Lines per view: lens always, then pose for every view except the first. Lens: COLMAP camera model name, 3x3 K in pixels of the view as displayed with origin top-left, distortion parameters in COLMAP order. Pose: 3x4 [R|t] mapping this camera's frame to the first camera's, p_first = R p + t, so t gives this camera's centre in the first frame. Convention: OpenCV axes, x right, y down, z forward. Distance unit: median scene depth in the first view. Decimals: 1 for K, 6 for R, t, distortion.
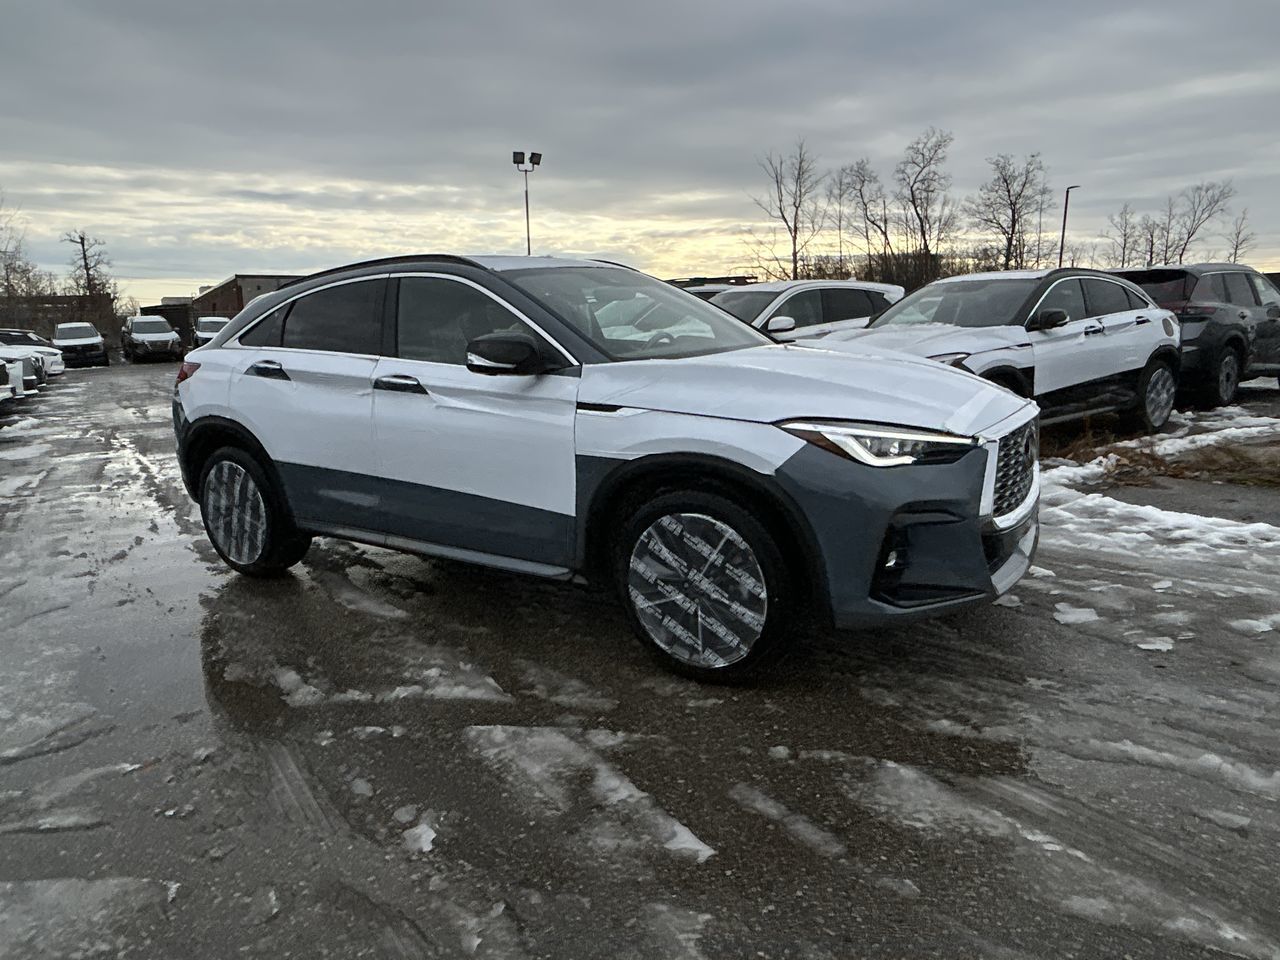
lens RADIAL K [[840.5, 0, 641.9], [0, 840.5, 477.2], [0, 0, 1]] dist [-0.003459, -0.002586]
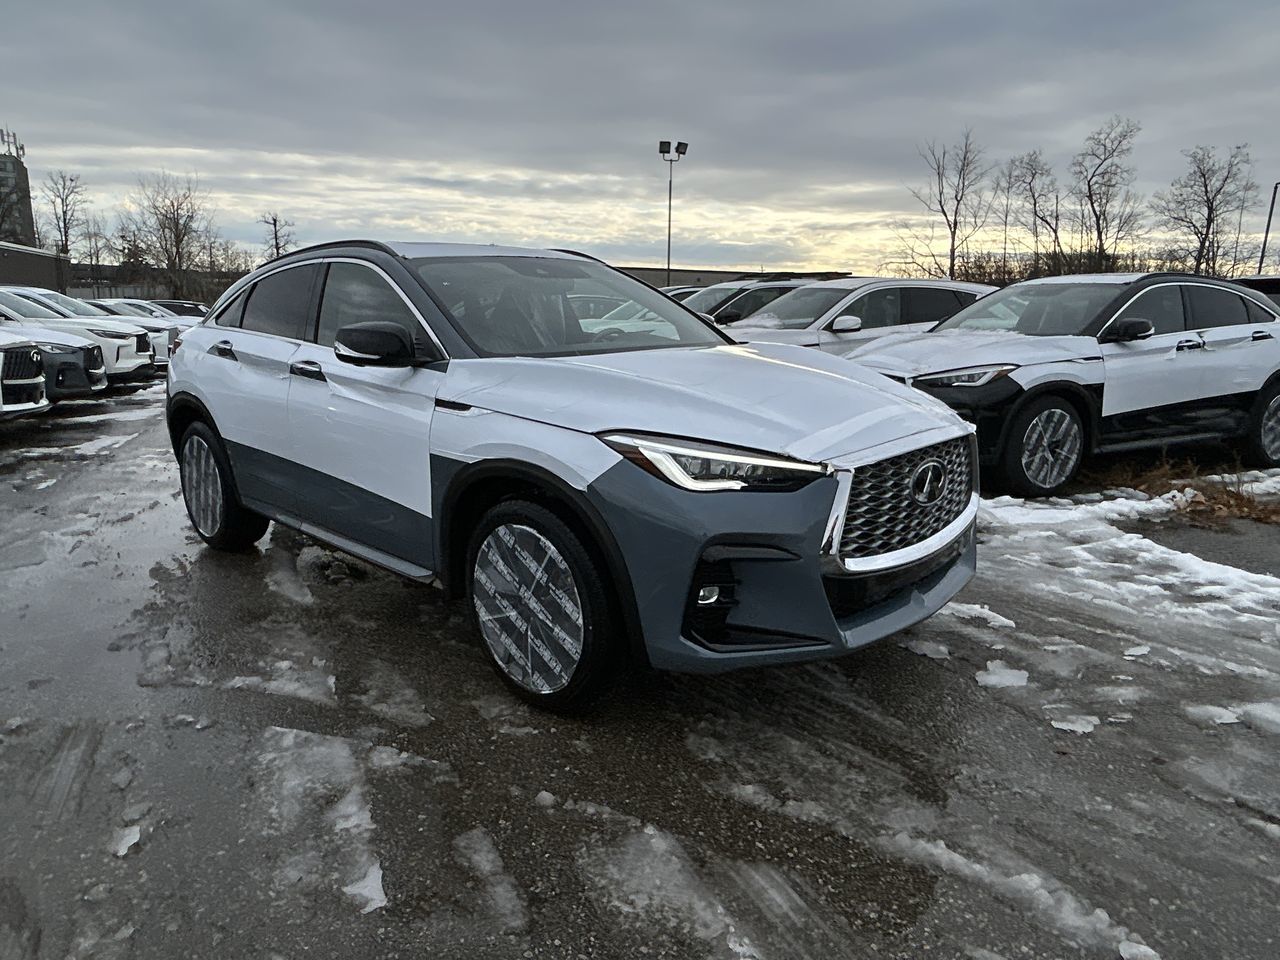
lens RADIAL K [[840.5, 0, 641.9], [0, 840.5, 478.4], [0, 0, 1]] dist [-0.003459, -0.002586]
pose [[0.983044, 0.069758, -0.169583, 0.219731], [-0.067784, 0.997548, 0.017409, -0.021614], [0.170382, -0.005619, 0.985362, 0.071459]]
